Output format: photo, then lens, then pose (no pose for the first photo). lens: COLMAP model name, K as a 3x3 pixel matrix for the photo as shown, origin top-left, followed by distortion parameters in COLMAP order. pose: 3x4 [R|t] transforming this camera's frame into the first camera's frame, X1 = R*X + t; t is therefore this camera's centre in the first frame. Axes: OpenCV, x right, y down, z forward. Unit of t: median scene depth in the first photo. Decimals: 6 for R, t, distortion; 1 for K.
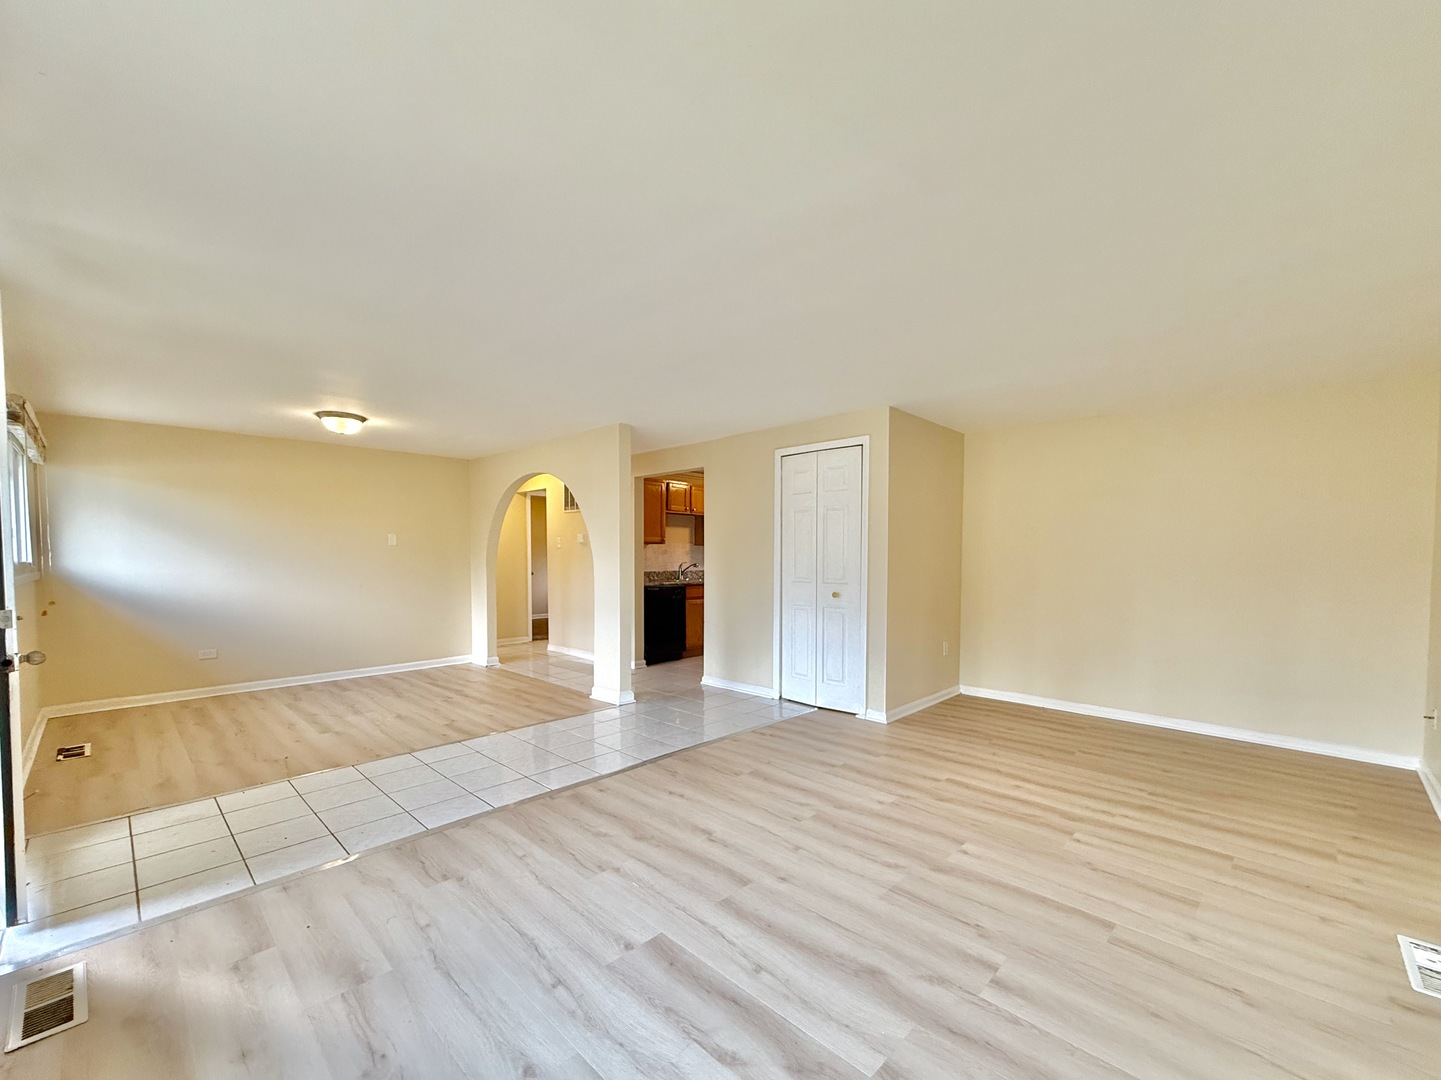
lens RADIAL K [[614.7, 0, 704.4], [0, 614.7, 547.2], [0, 0, 1]] dist [0.000086, -0.000072]
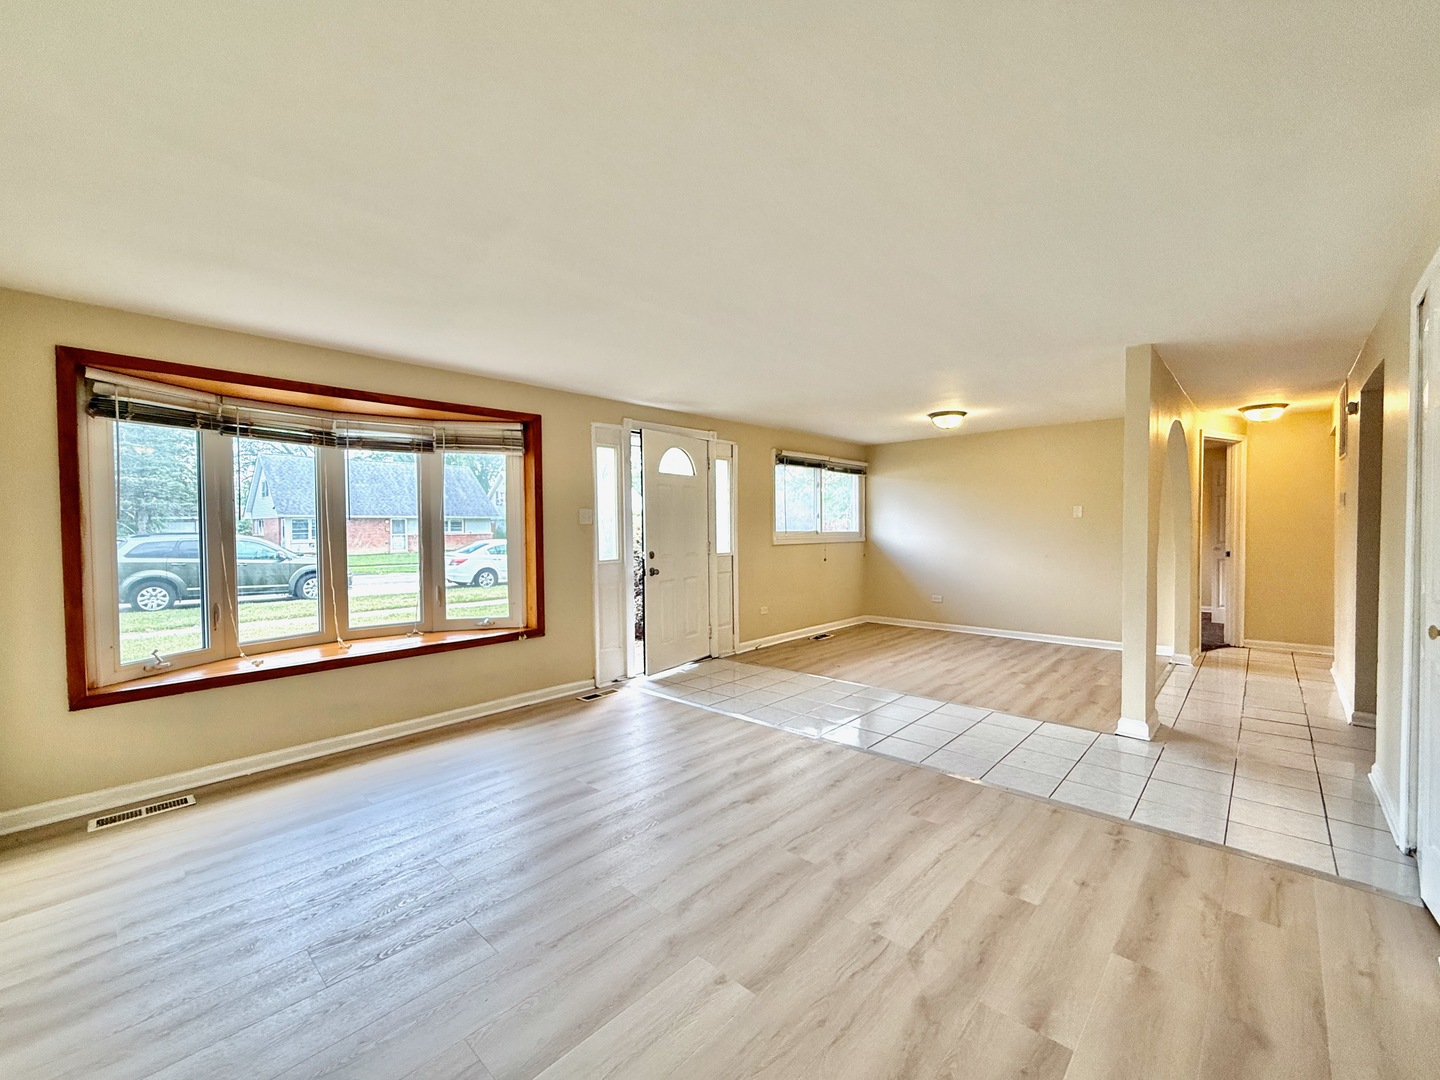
lens RADIAL K [[586.5, 0, 720.0], [0, 586.5, 540.0], [0, 0, 1]] dist [-0.000075, -0.000017]
pose [[0.040640, 0.025427, -0.998850, 0.760015], [0.016524, 0.999522, 0.026116, -0.001948], [0.999037, -0.017566, 0.040201, 0.710494]]
